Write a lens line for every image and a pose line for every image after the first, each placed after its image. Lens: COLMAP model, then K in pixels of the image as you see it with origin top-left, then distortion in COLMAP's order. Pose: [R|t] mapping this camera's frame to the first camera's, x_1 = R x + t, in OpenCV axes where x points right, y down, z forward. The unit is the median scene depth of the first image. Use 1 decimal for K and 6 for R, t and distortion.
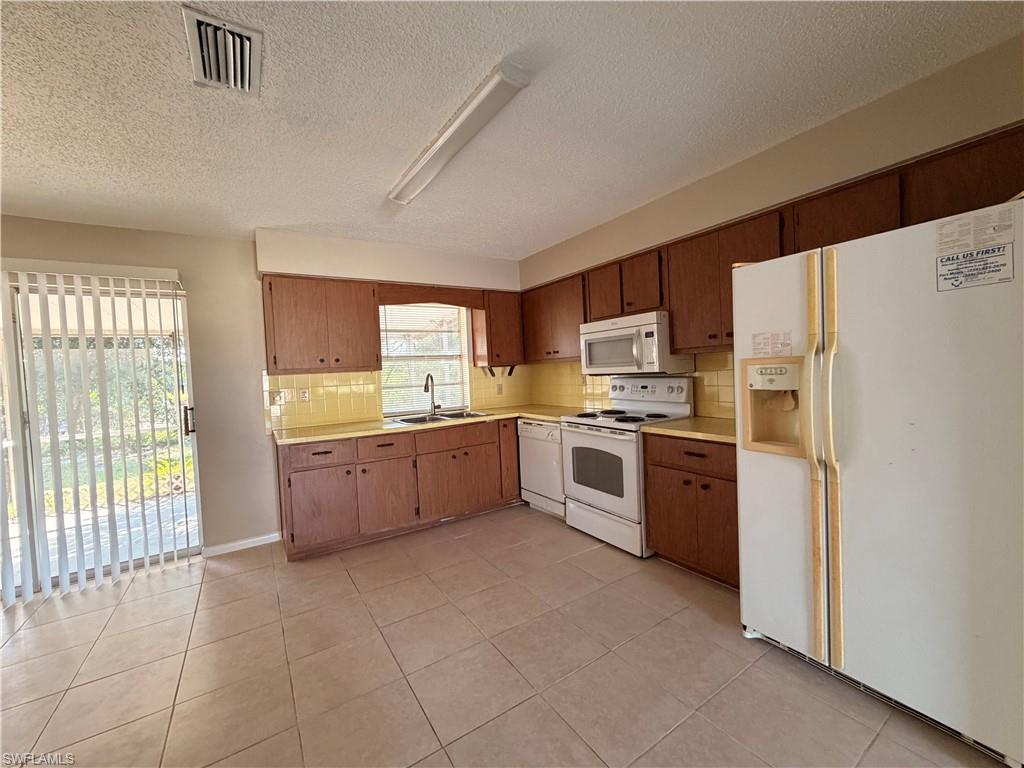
lens RADIAL K [[409.7, 0, 512.0], [0, 409.7, 384.0], [0, 0, 1]] dist [-0.001063, -0.000137]
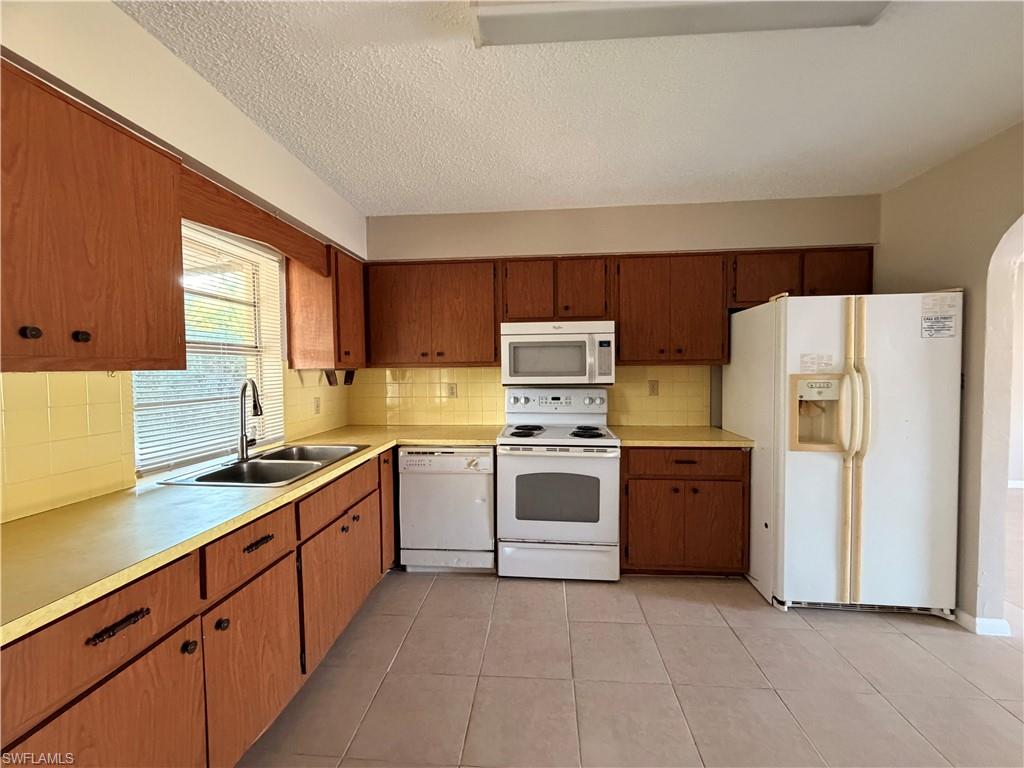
lens RADIAL K [[409.7, 0, 512.0], [0, 409.7, 384.0], [0, 0, 1]] dist [-0.001063, -0.000137]
pose [[0.613287, 0.008770, 0.789812, -0.520489], [0.006898, 0.999841, -0.016458, -0.011766], [-0.789830, 0.015542, 0.613129, 0.549340]]
